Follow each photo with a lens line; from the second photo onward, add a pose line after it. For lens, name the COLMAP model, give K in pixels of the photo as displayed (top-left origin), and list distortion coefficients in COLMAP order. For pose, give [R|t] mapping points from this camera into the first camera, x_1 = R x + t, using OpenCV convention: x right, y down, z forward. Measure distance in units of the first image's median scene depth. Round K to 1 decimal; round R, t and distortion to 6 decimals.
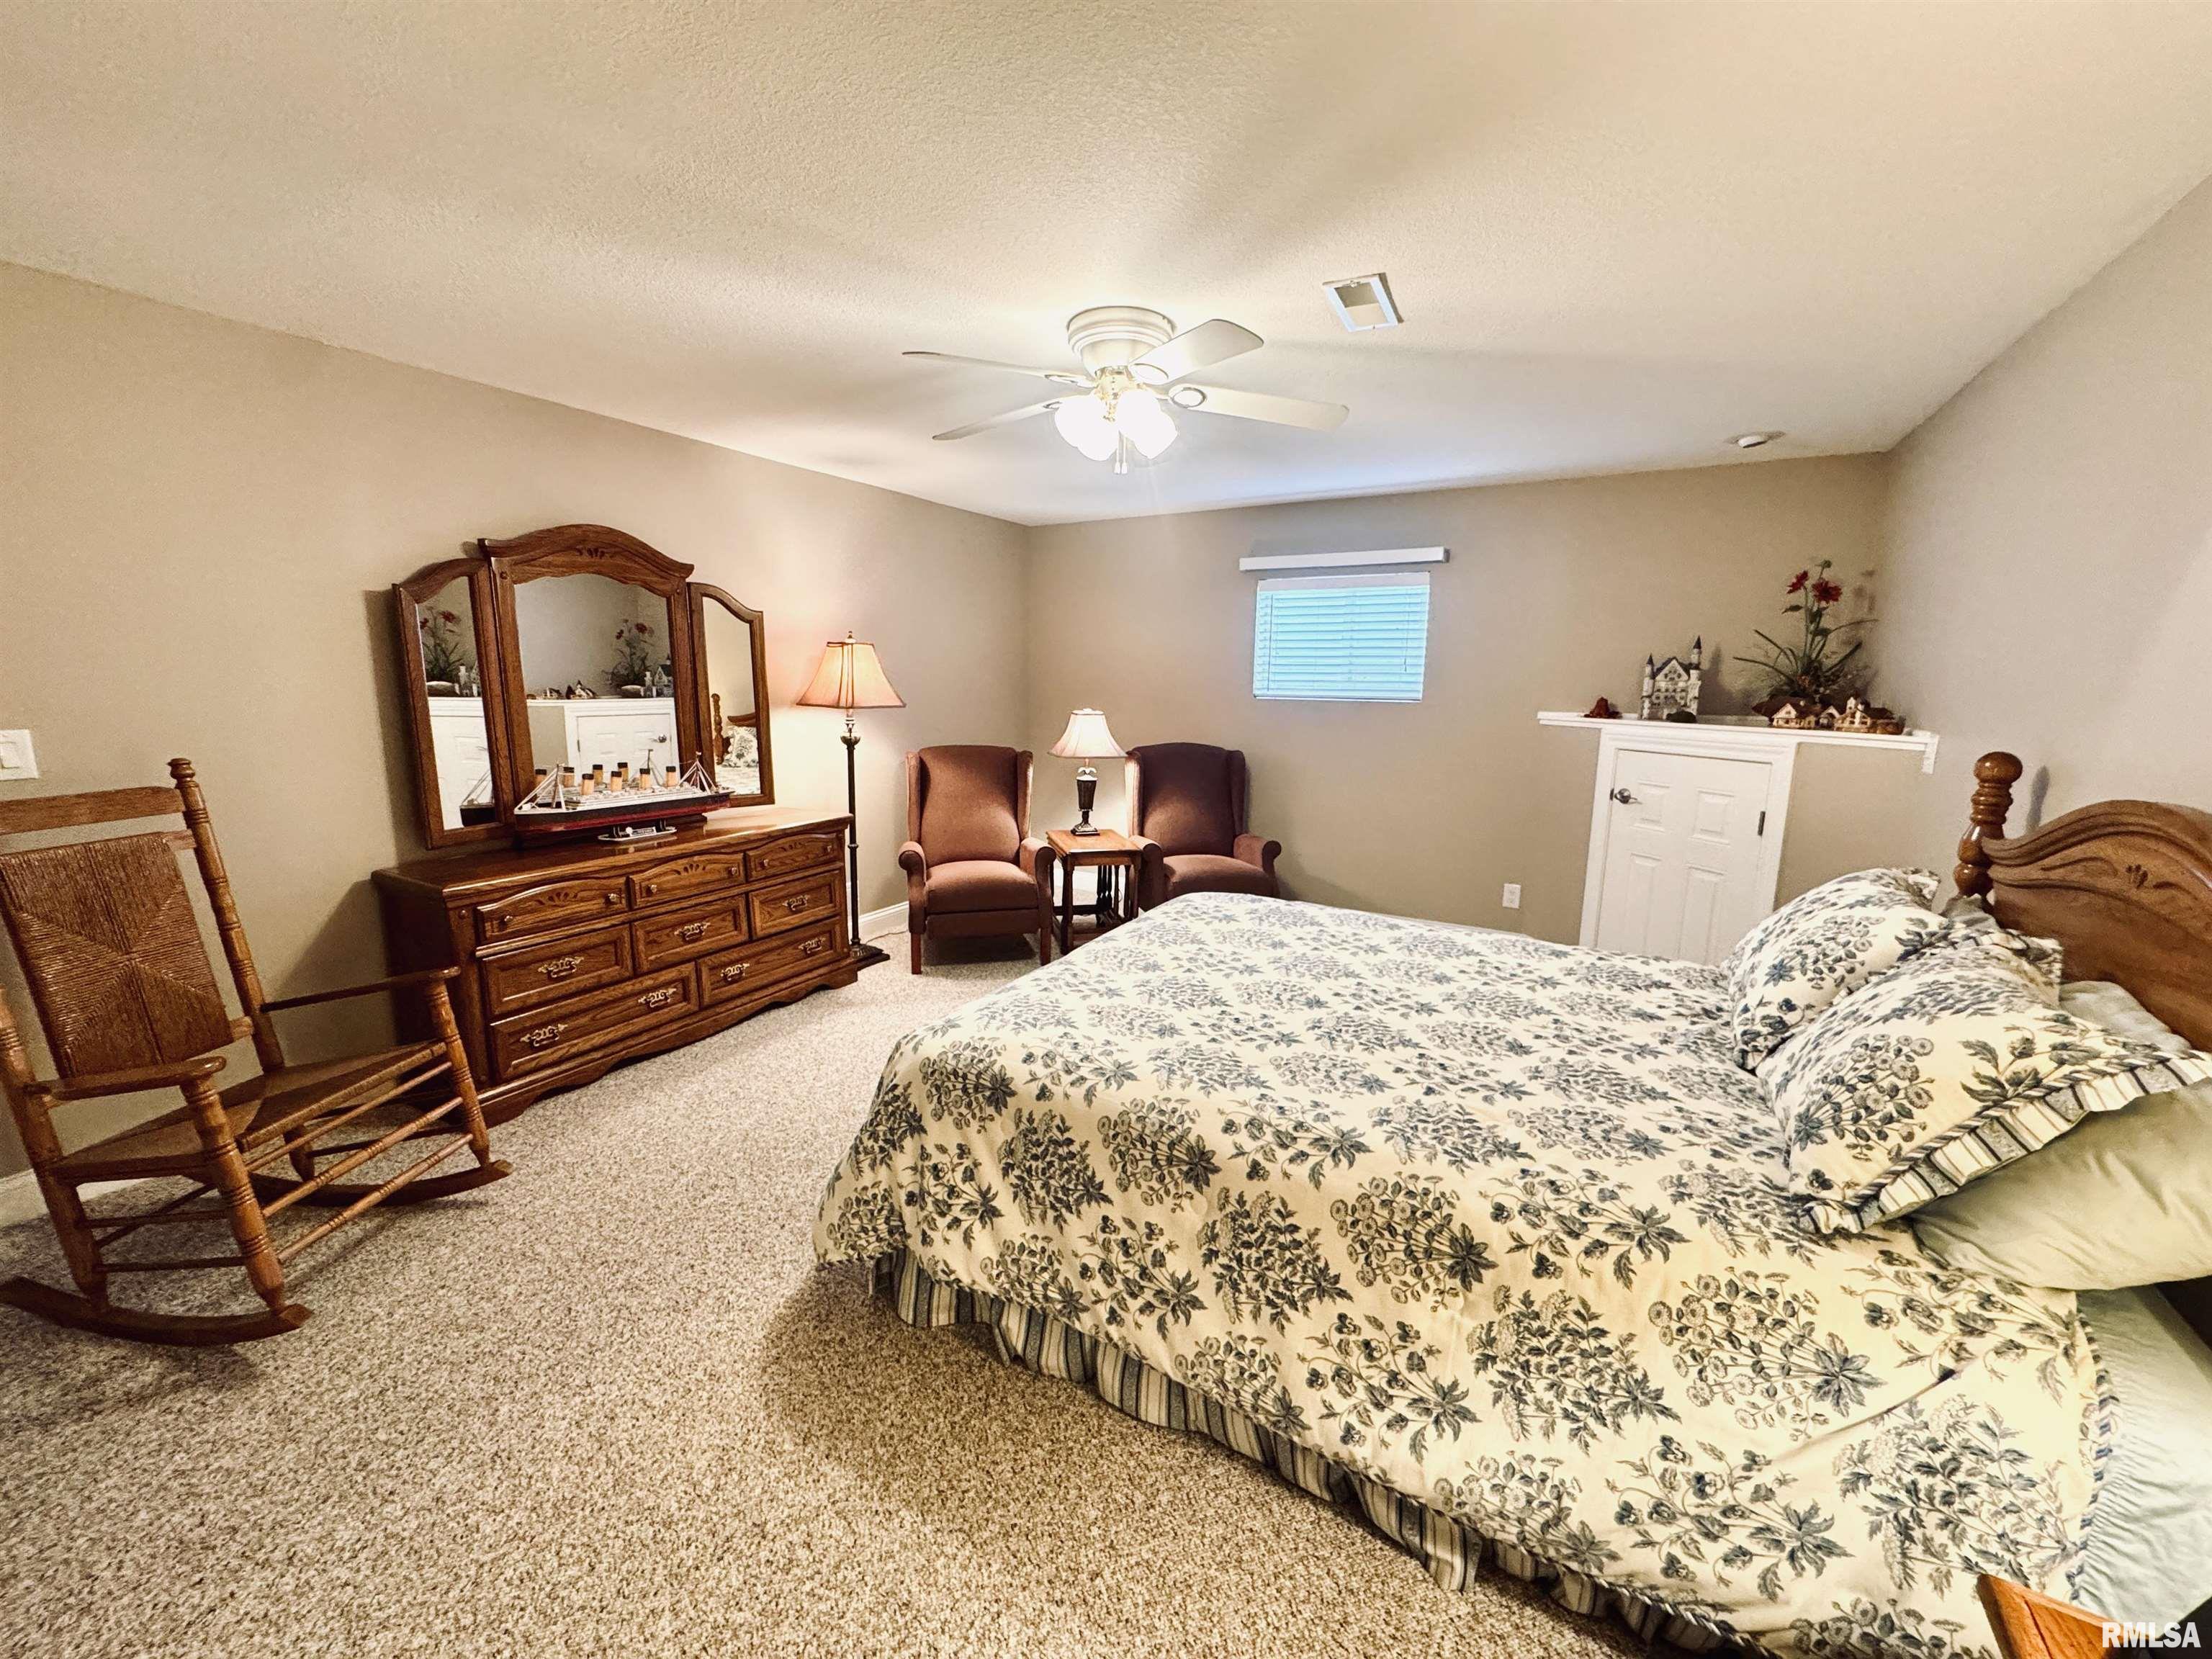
lens RADIAL K [[883.5, 0, 1103.1], [0, 883.5, 827.7], [0, 0, 1]] dist [-0.004365, 0.000850]
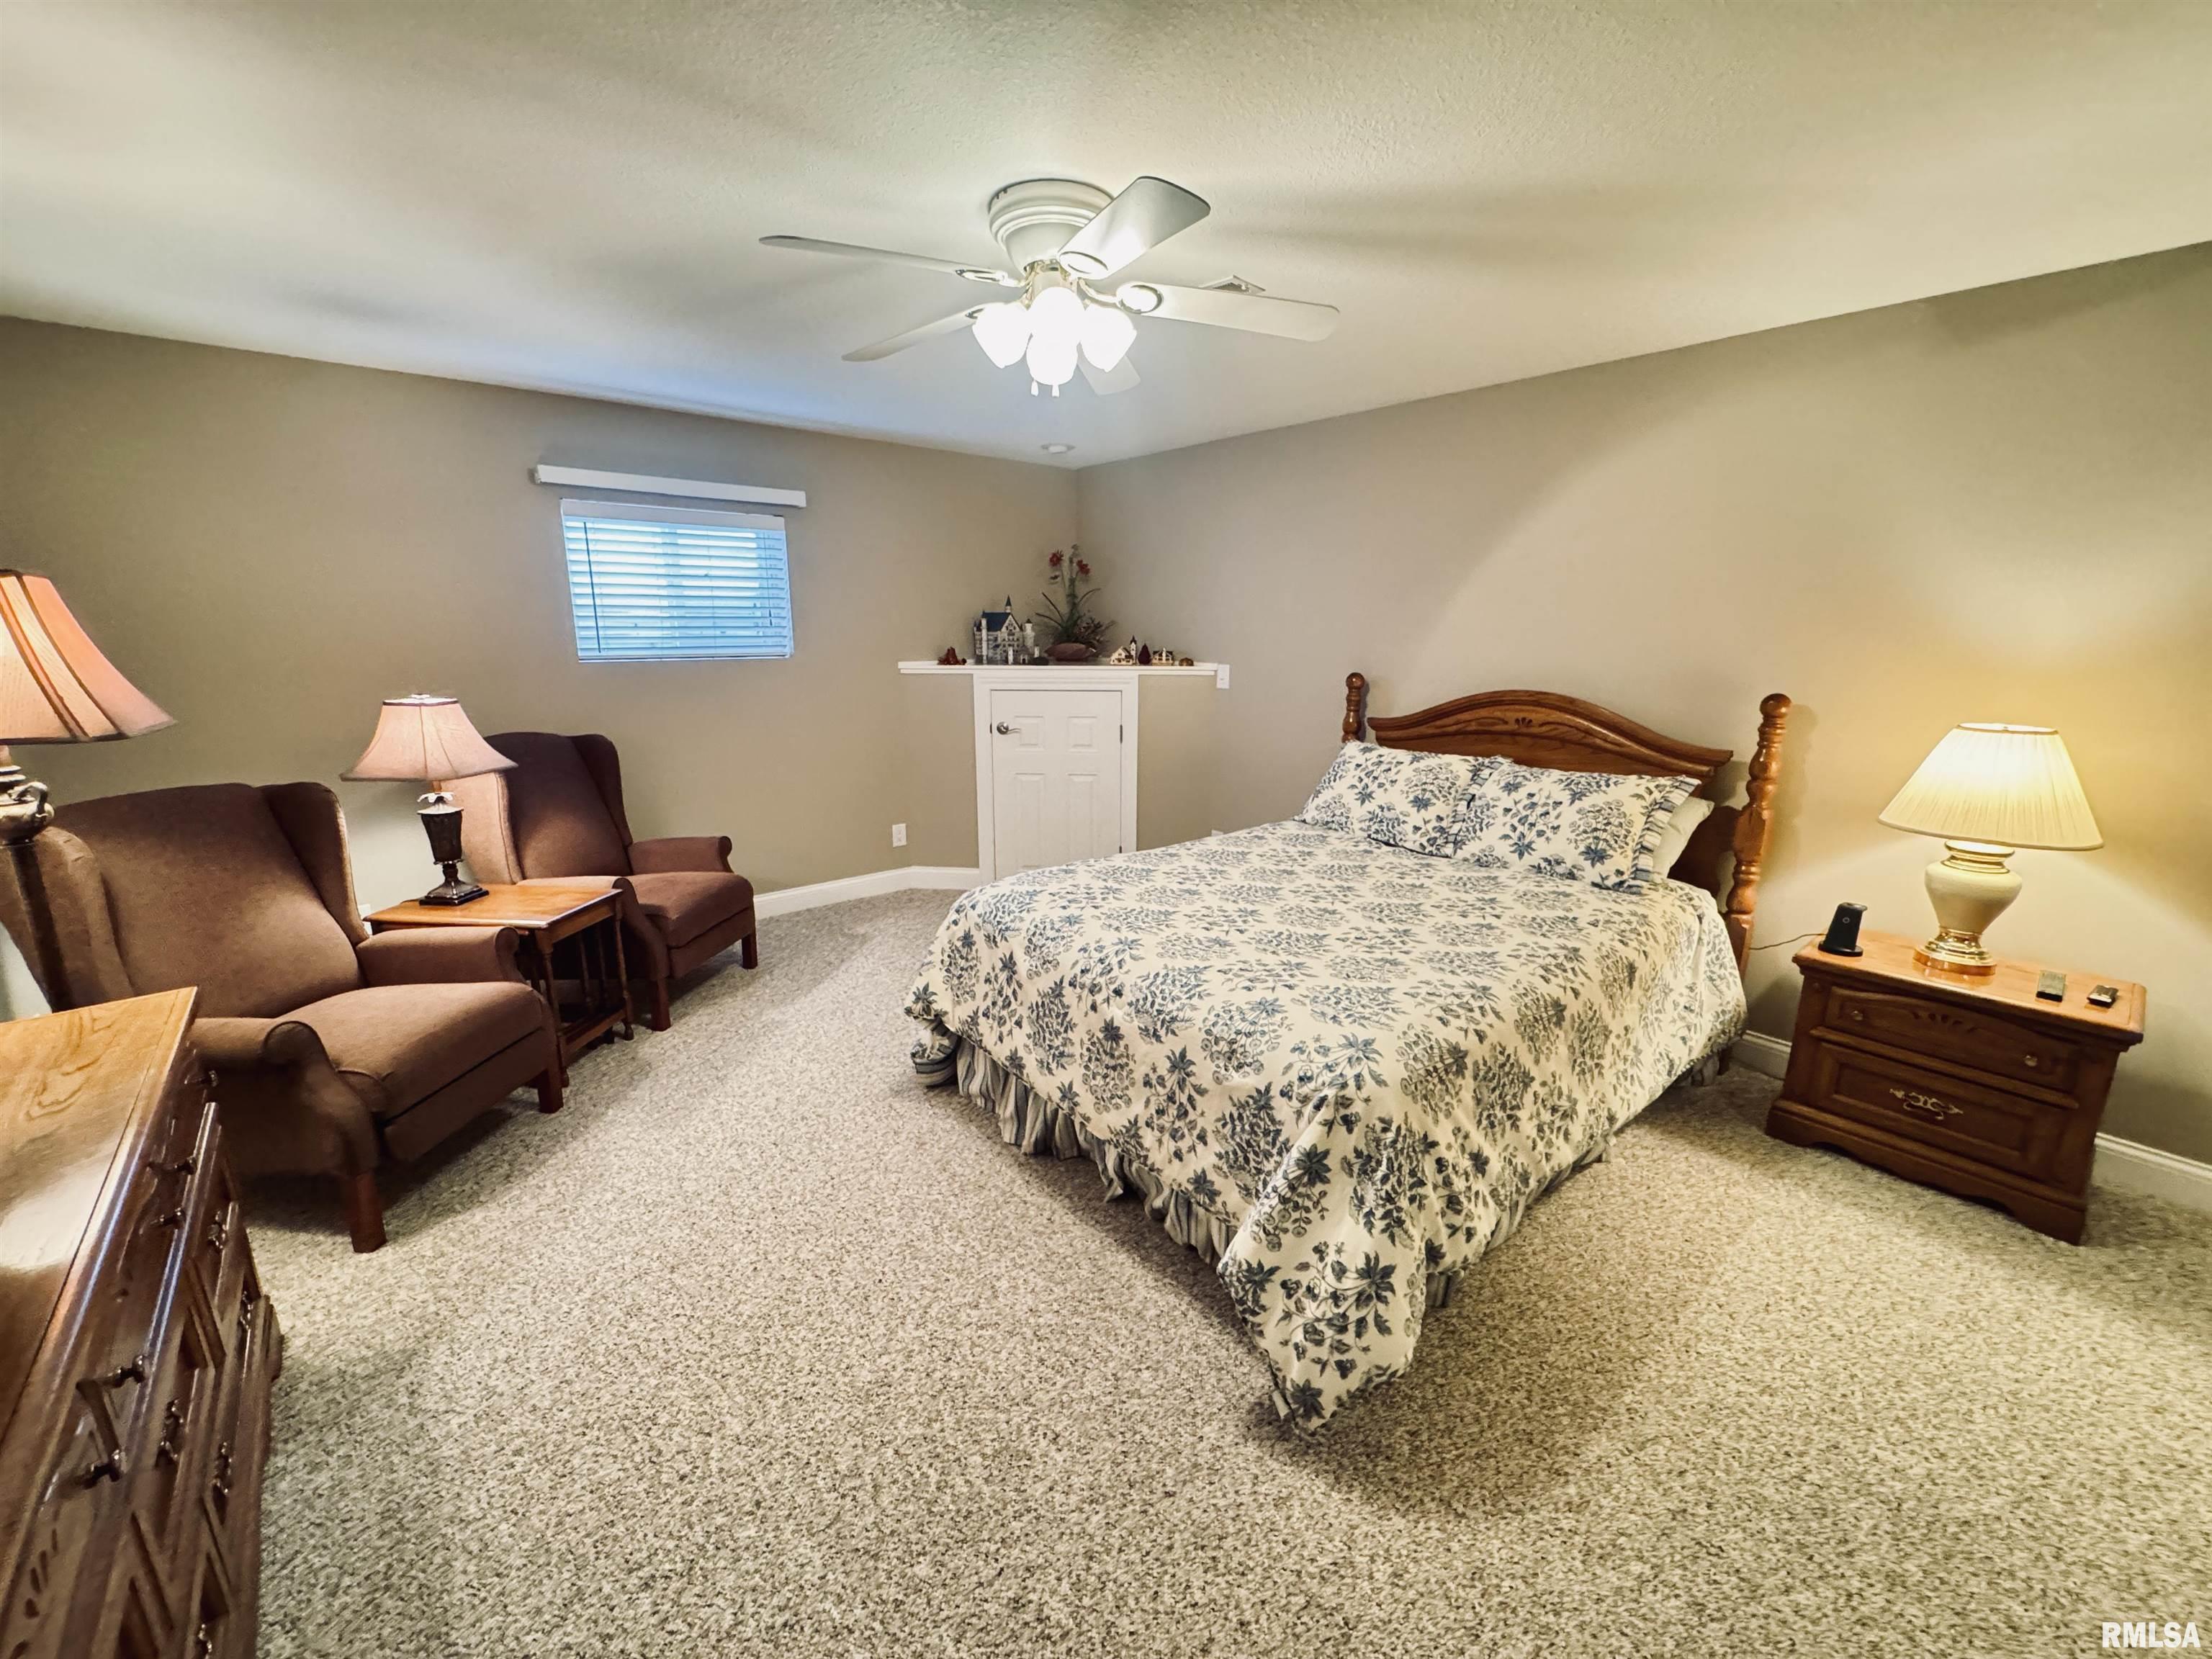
lens RADIAL K [[883.5, 0, 1103.5], [0, 883.5, 830.6], [0, 0, 1]] dist [-0.004365, 0.000850]
pose [[0.337724, -0.223144, 0.914412, -1.146497], [0.158832, 0.971071, 0.178309, -0.212363], [-0.927747, 0.085019, 0.363397, 0.991357]]
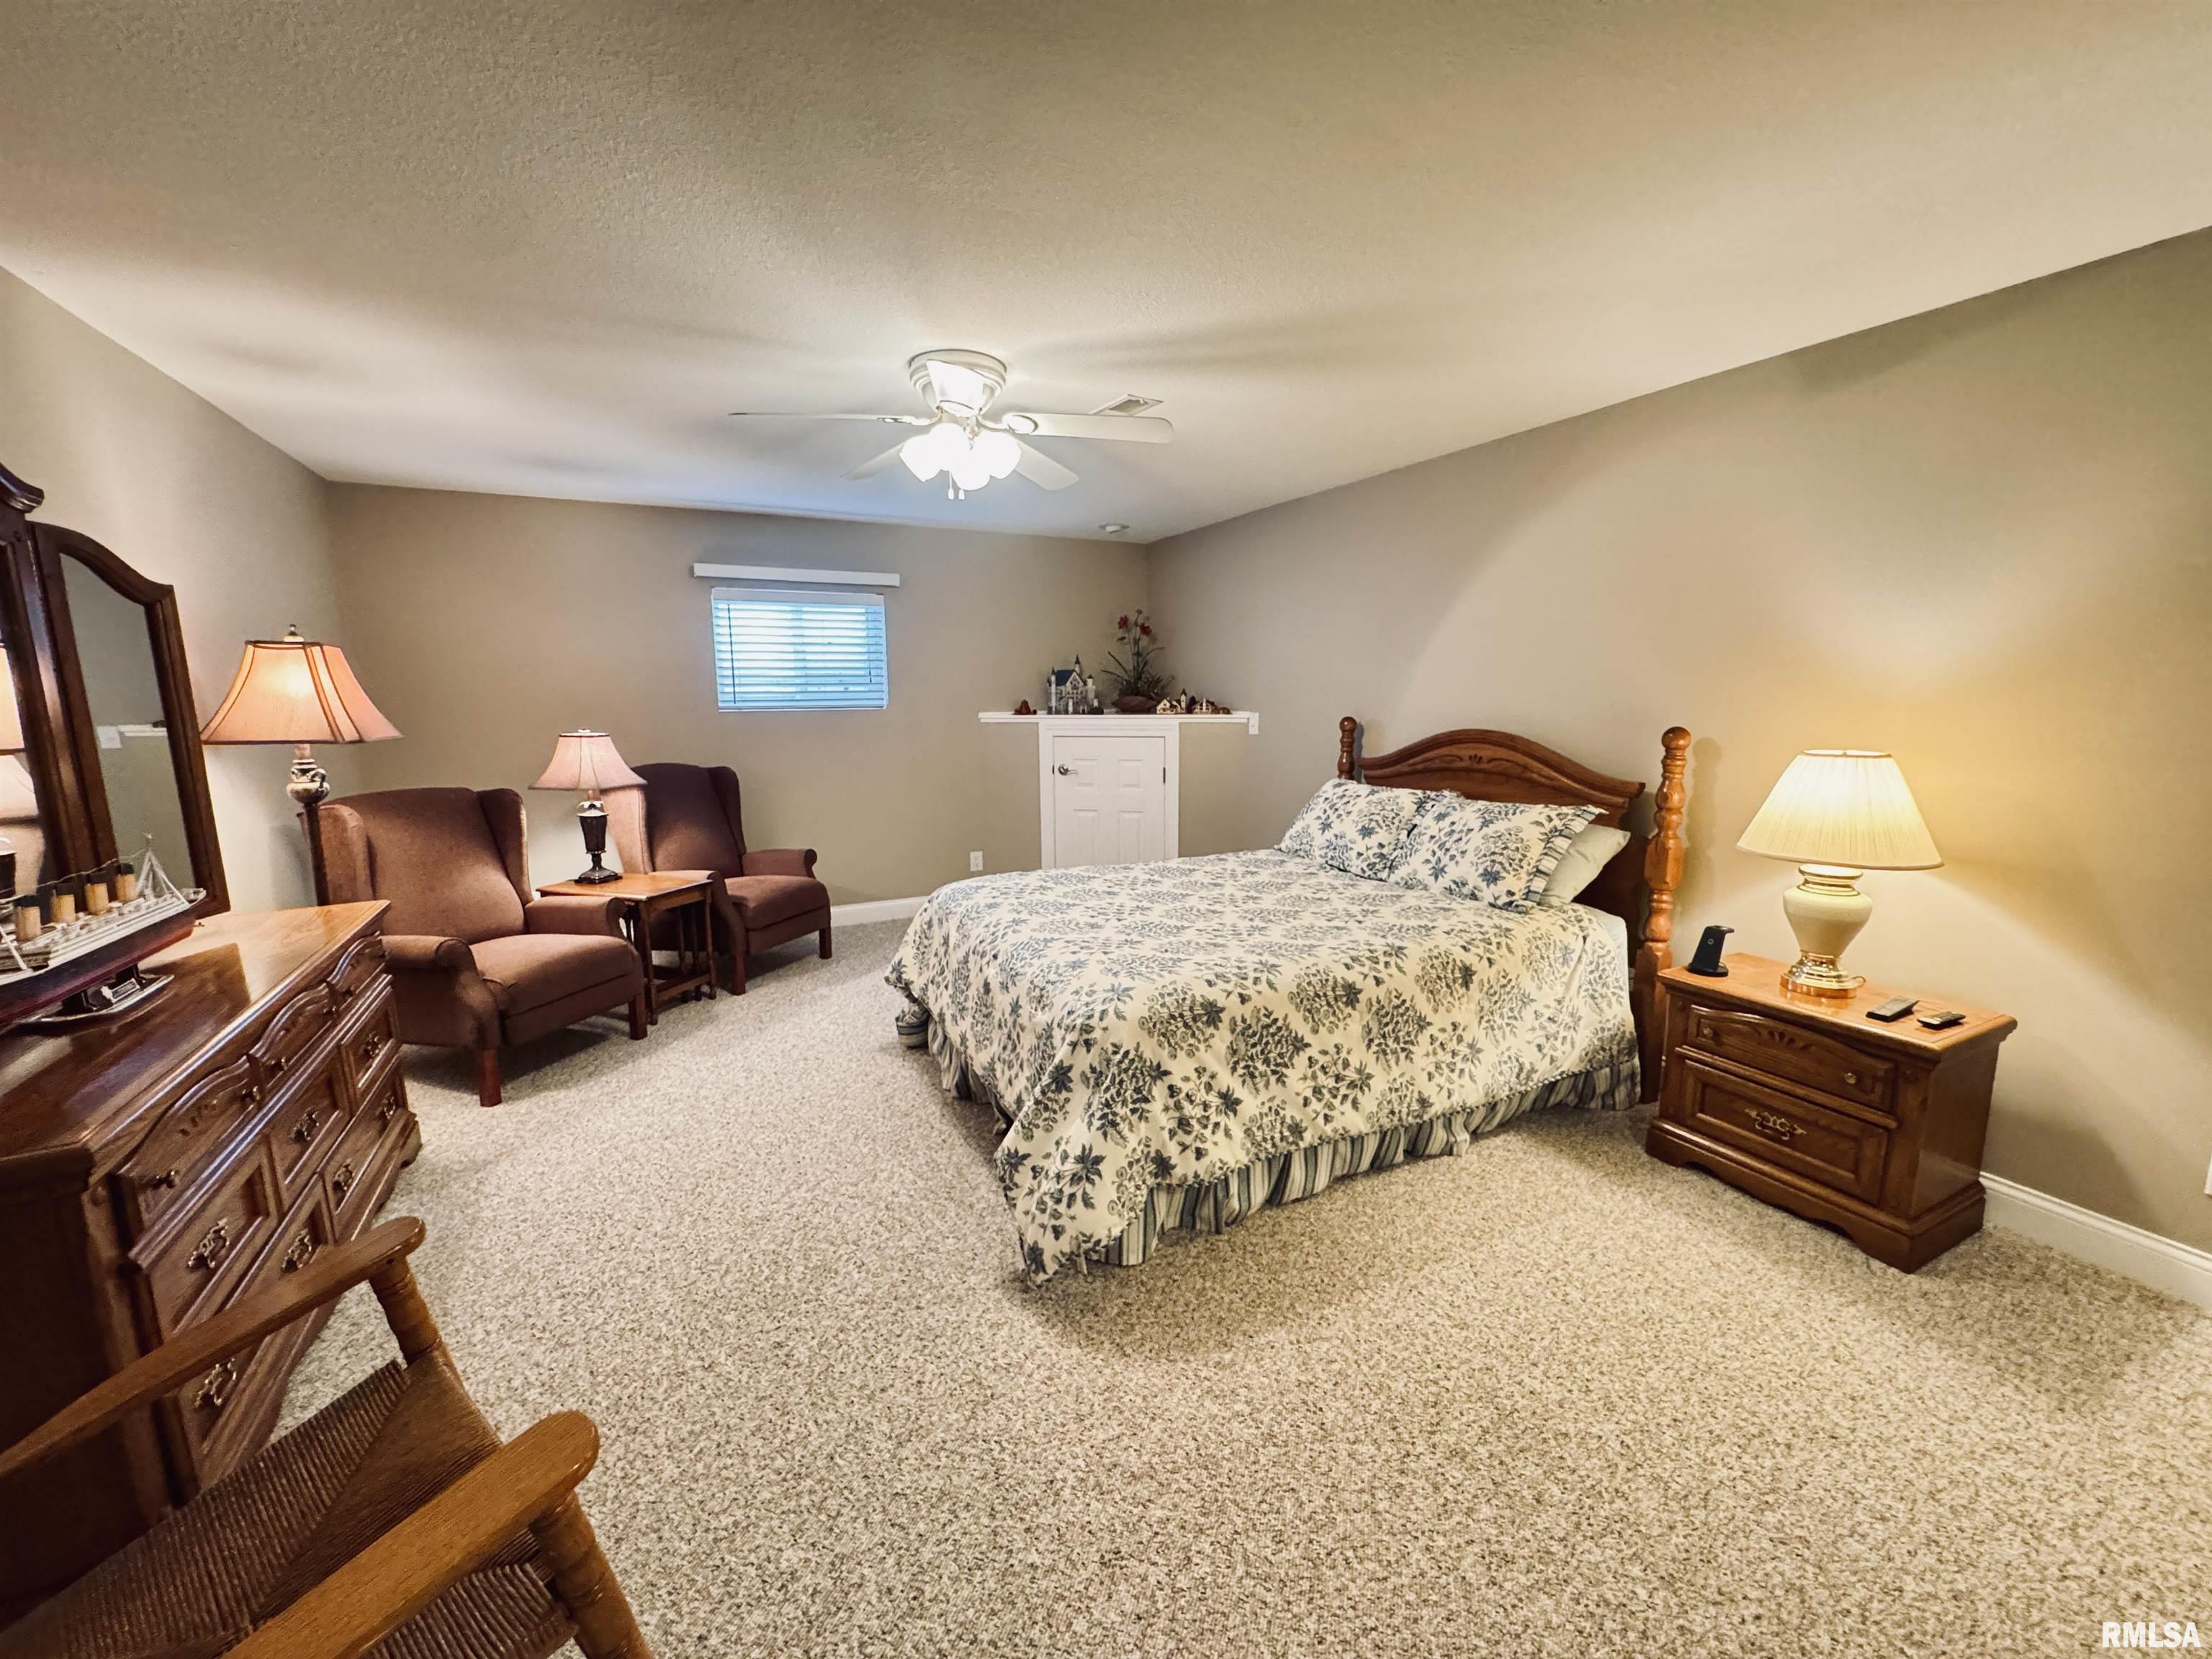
lens RADIAL K [[883.5, 0, 1102.7], [0, 883.5, 830.7], [0, 0, 1]] dist [-0.004365, 0.000850]
pose [[0.546232, -0.145653, 0.824873, -1.203716], [0.155014, 0.985333, 0.071336, -0.070071], [-0.823166, 0.088901, 0.560799, 0.403443]]
